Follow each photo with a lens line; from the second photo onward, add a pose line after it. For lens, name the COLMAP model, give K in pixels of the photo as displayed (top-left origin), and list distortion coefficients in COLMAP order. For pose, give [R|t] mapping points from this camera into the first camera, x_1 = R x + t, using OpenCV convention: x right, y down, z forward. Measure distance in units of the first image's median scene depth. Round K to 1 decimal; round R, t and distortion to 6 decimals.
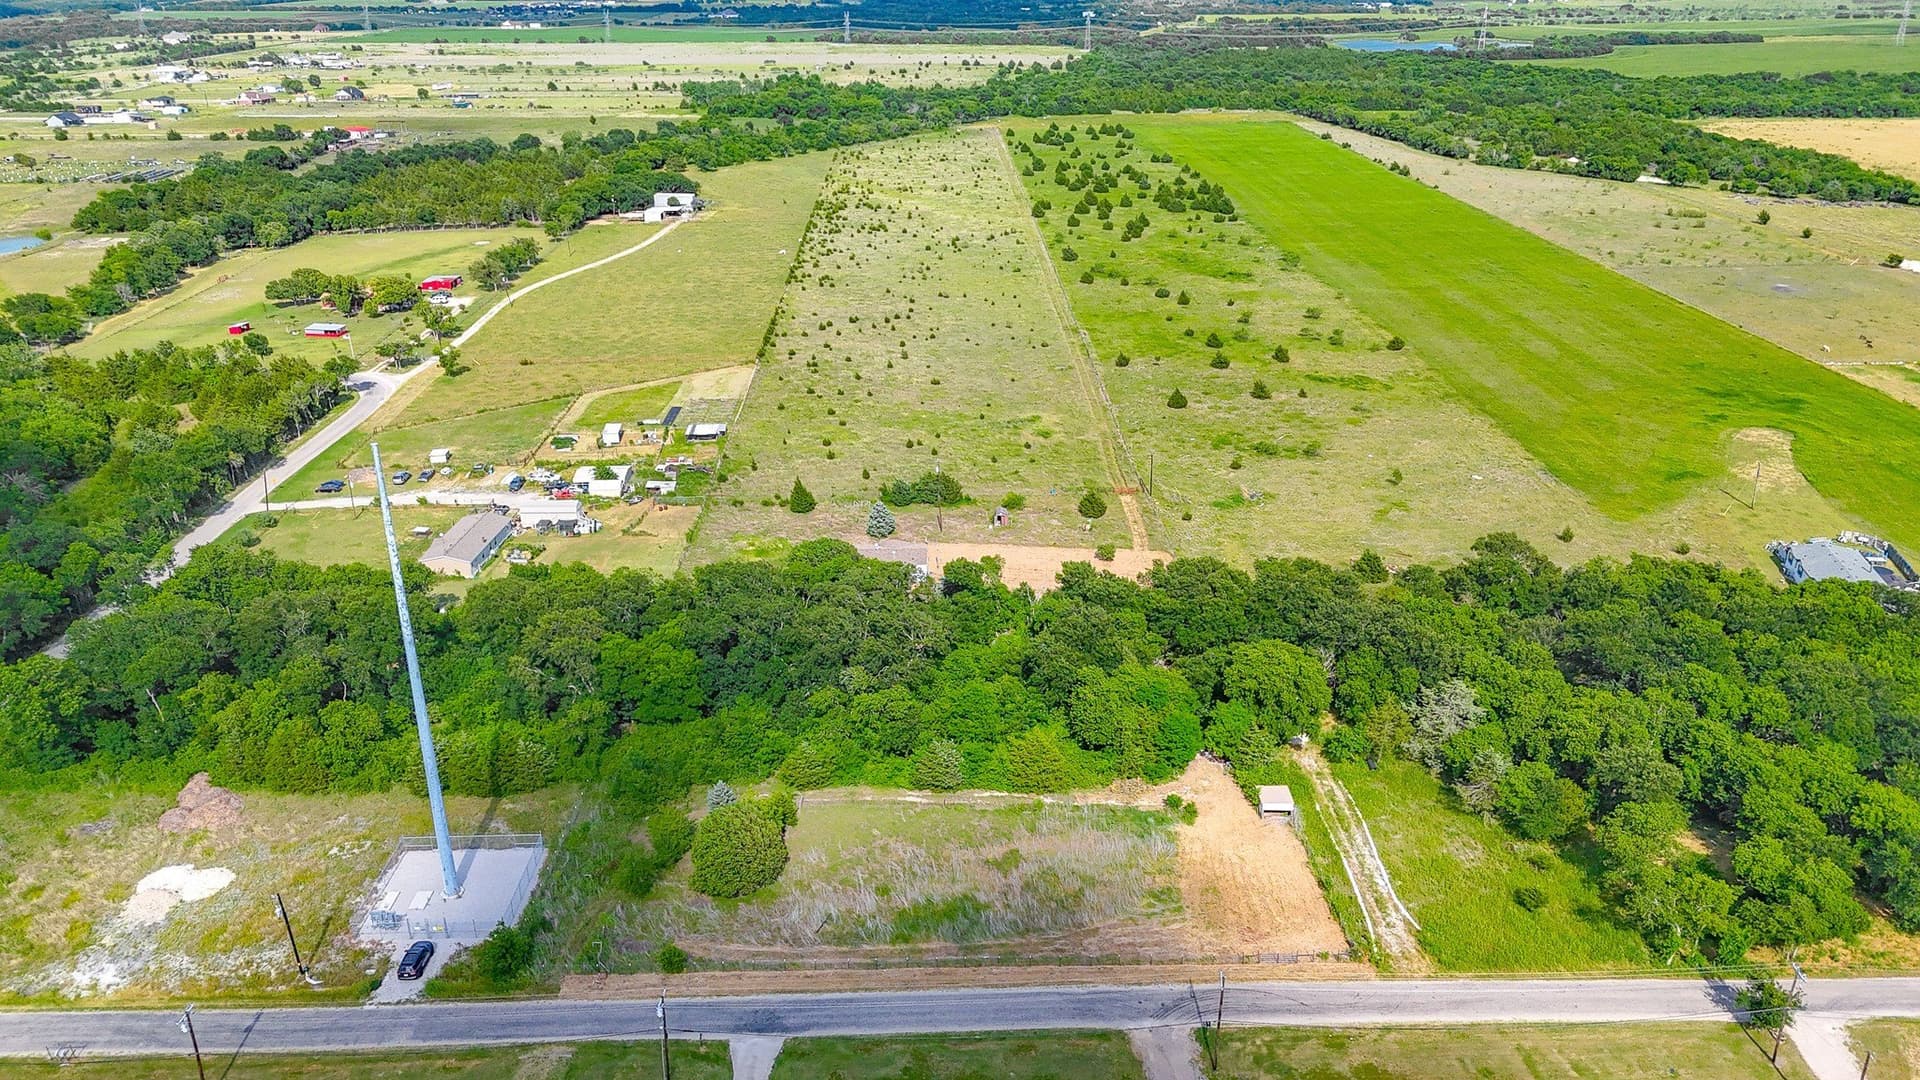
lens RADIAL K [[1411.2, 0, 960.0], [0, 1411.2, 540.0], [0, 0, 1]] dist [0.069519, -0.066145]
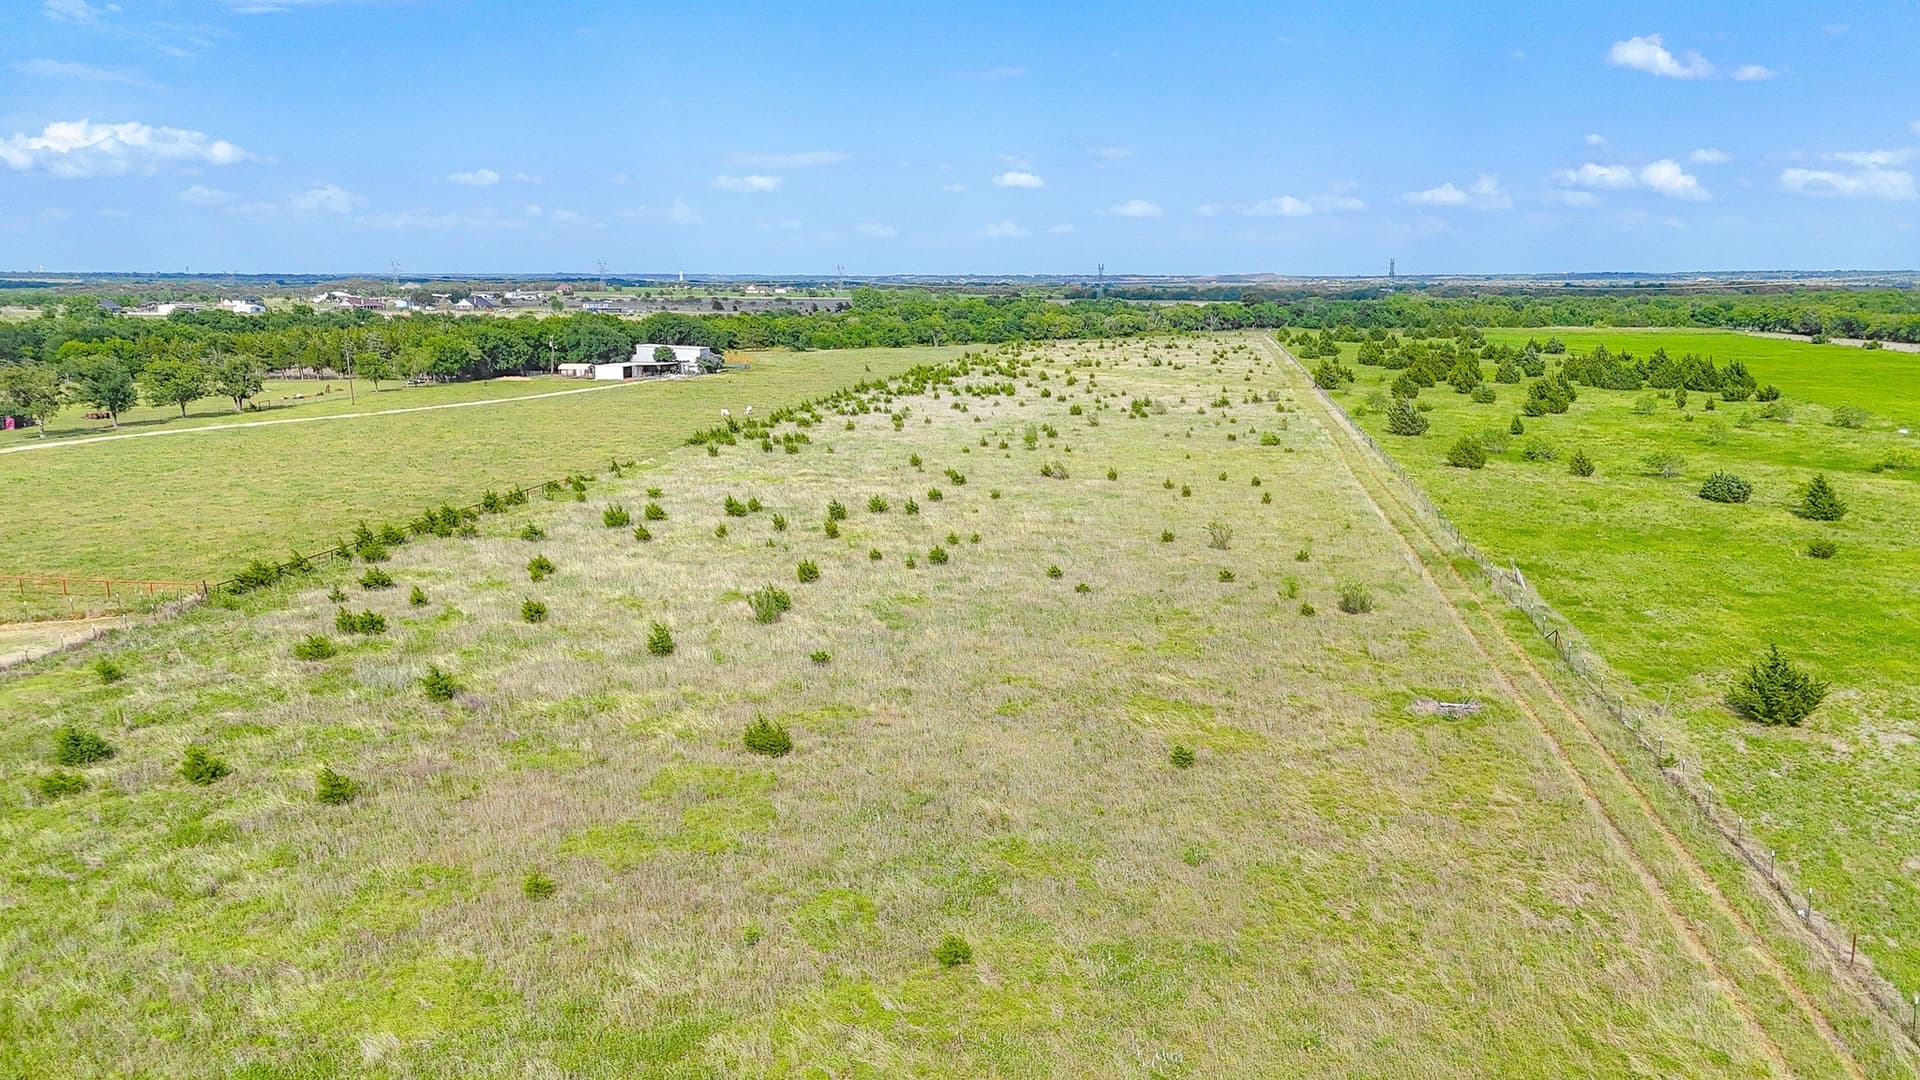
lens RADIAL K [[1430.4, 0, 958.8], [0, 1430.4, 566.0], [0, 0, 1]] dist [0.111900, -0.150650]
pose [[0.981034, 0.050104, -0.187249, 0.048175], [-0.085031, 0.979346, -0.183440, -0.114214], [0.174190, 0.195883, 0.965032, 0.915214]]
